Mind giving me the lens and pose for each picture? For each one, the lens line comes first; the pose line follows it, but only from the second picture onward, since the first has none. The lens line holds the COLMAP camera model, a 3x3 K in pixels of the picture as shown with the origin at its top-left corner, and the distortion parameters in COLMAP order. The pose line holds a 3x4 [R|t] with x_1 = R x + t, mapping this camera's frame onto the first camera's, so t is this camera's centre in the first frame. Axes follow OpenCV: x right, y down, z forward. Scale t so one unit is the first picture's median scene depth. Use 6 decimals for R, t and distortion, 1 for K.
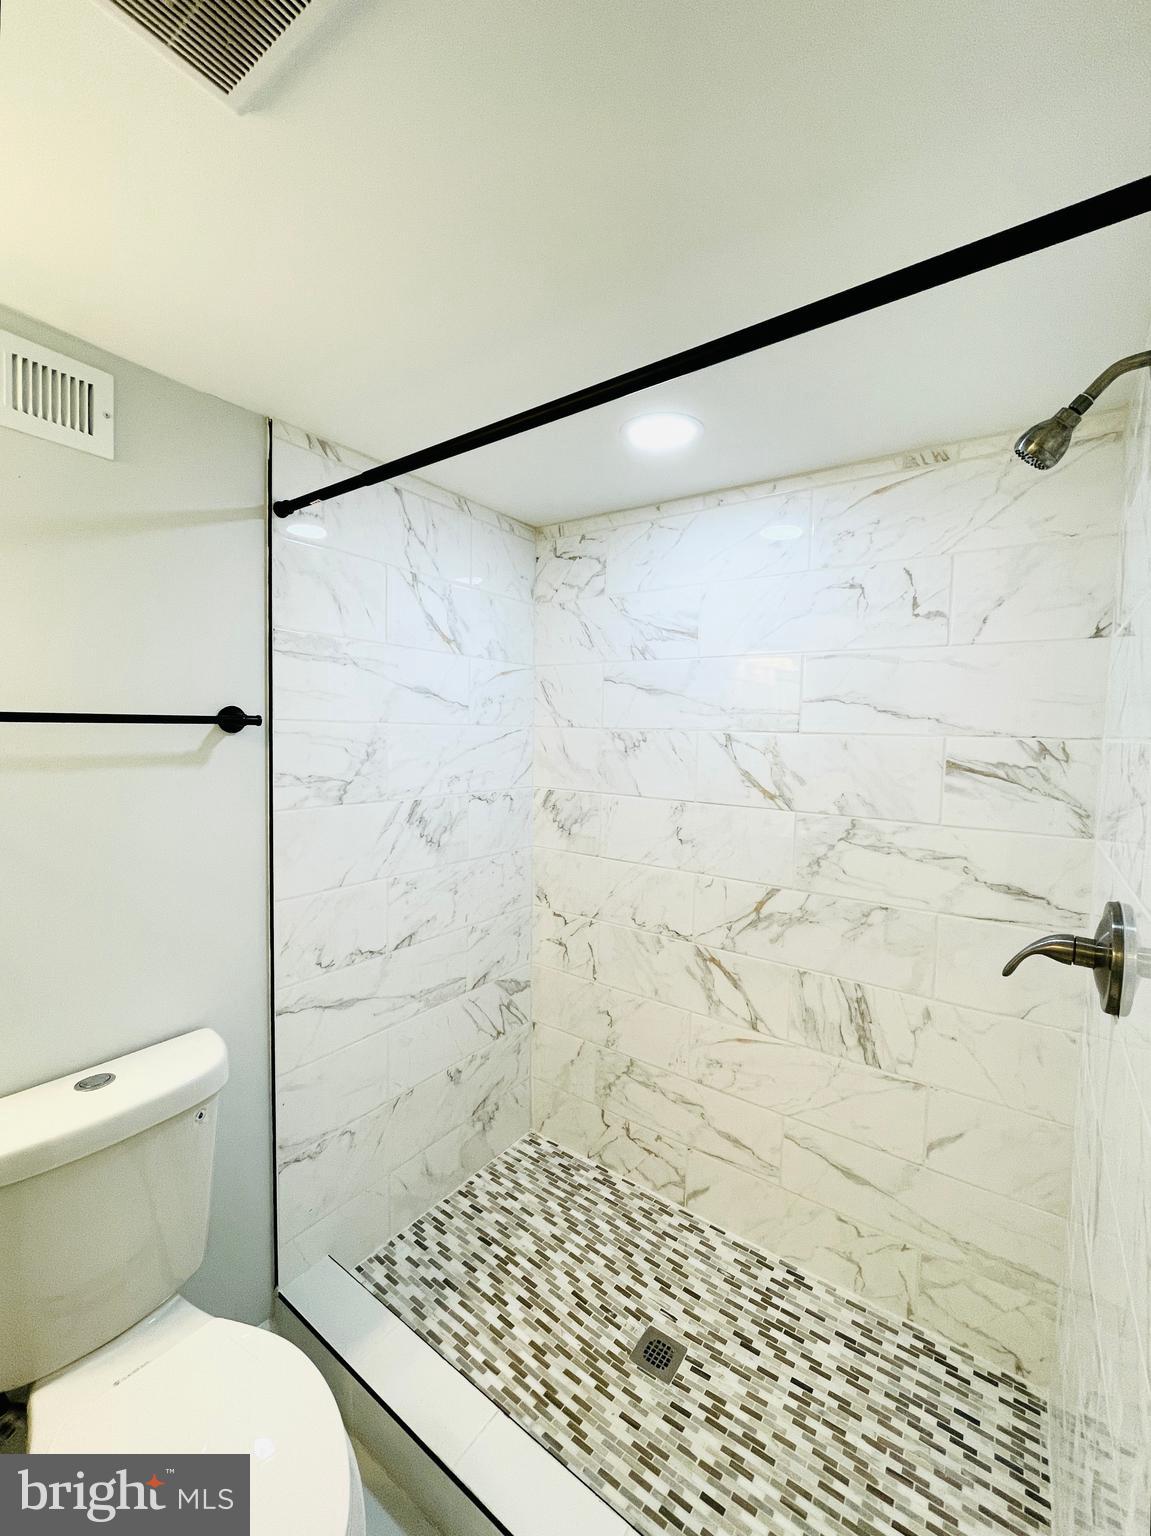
lens RADIAL K [[626.9, 0, 573.3], [0, 626.9, 766.5], [0, 0, 1]] dist [-0.002753, -0.000083]
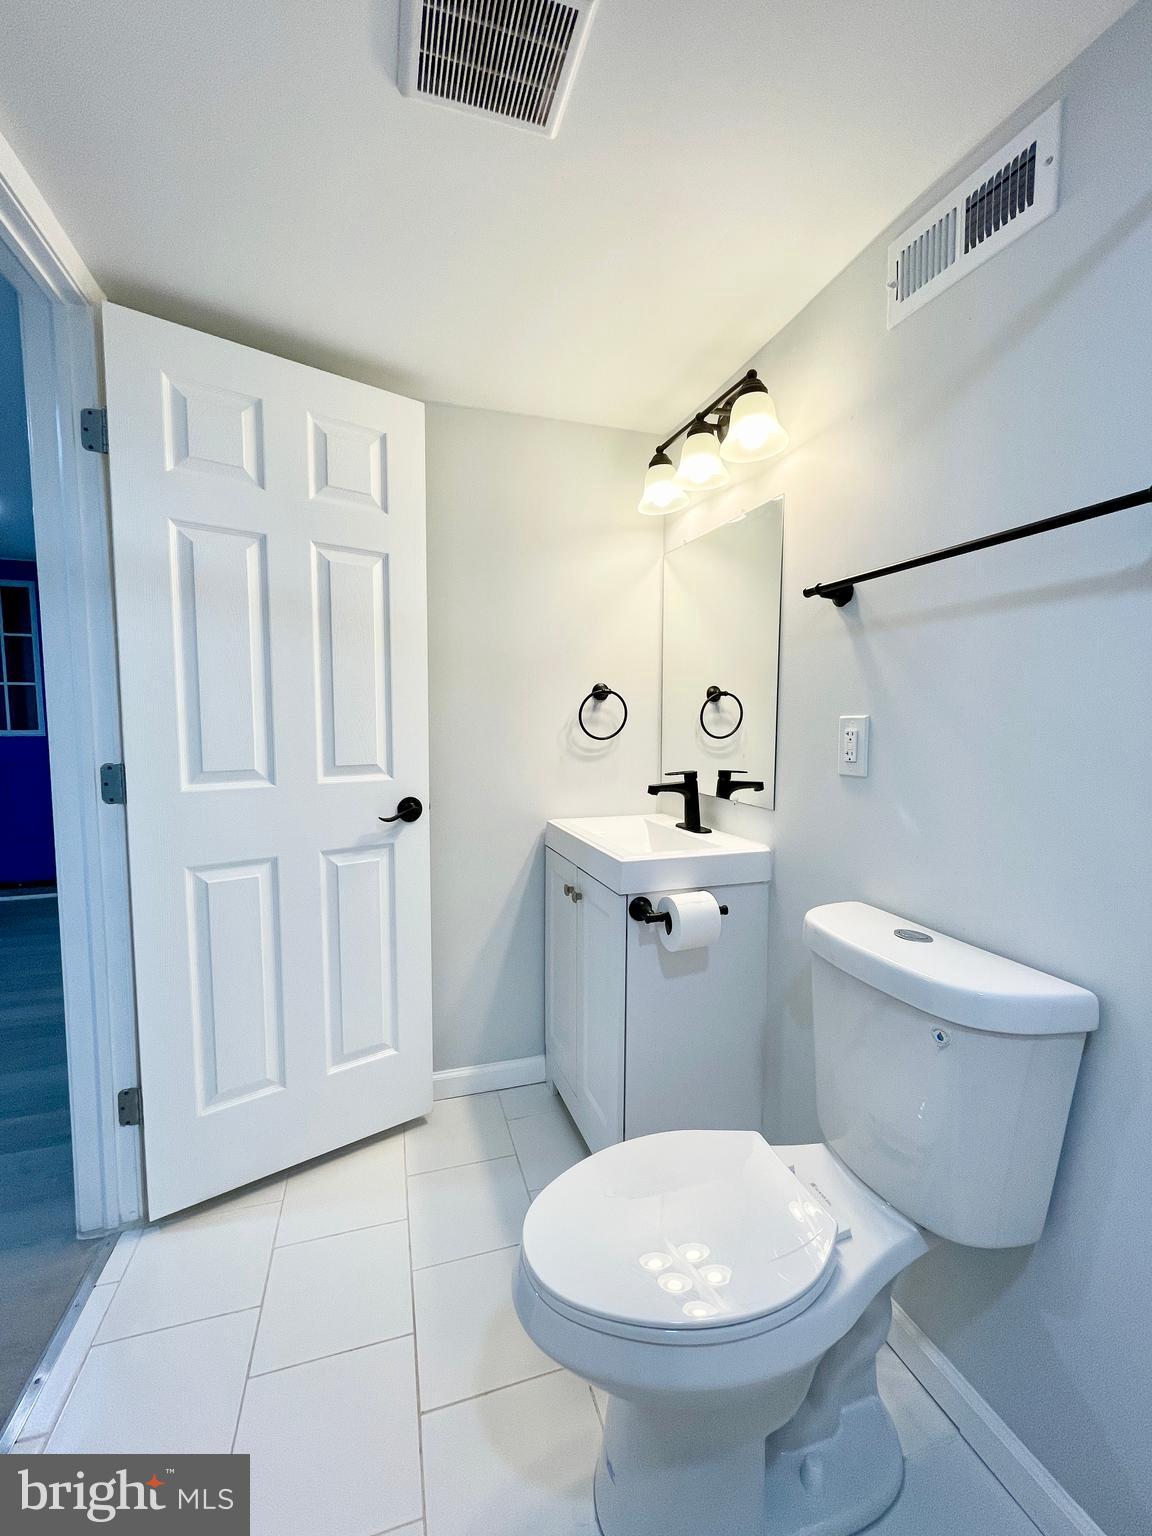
lens RADIAL K [[626.9, 0, 573.8], [0, 626.9, 766.5], [0, 0, 1]] dist [-0.002753, -0.000083]
pose [[-0.597437, 0.036876, -0.801067, 0.196261], [-0.071933, 0.992451, 0.099334, 0.119154], [0.798683, 0.116969, -0.590274, 0.716448]]
